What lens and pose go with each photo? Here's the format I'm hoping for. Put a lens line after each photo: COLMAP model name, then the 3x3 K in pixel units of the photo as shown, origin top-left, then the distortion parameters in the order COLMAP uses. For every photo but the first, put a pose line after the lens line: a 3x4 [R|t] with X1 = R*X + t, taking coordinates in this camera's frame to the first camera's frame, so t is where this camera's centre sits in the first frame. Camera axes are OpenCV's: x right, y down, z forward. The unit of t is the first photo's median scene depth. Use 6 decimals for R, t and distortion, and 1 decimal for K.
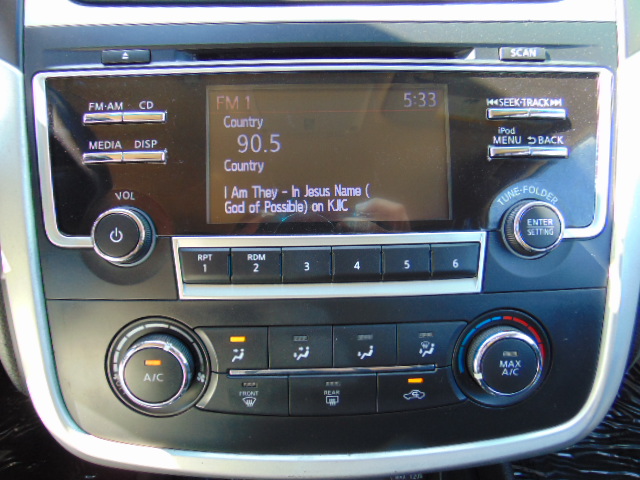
lens RADIAL K [[472.7, 0, 311.4], [0, 472.7, 229.5], [0, 0, 1]] dist [-0.006709, 0.036382]
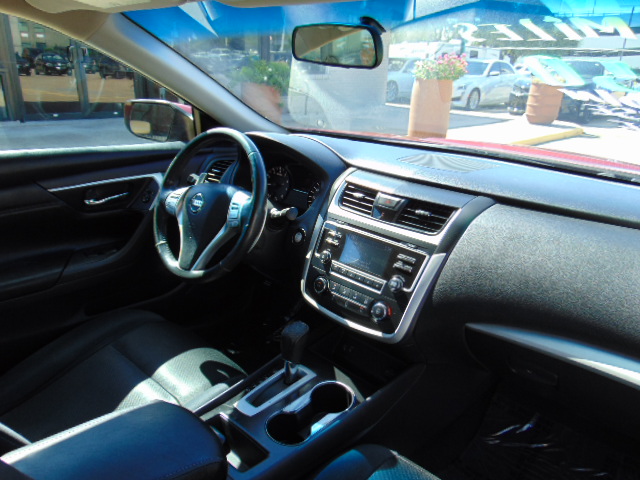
lens RADIAL K [[472.7, 0, 319.5], [0, 472.7, 241.2], [0, 0, 1]] dist [-0.006709, 0.036382]
pose [[0.712486, 0.281326, -0.642822, 2.604478], [-0.358599, 0.933426, 0.011046, -0.170416], [0.603134, 0.222645, 0.765936, -2.766151]]
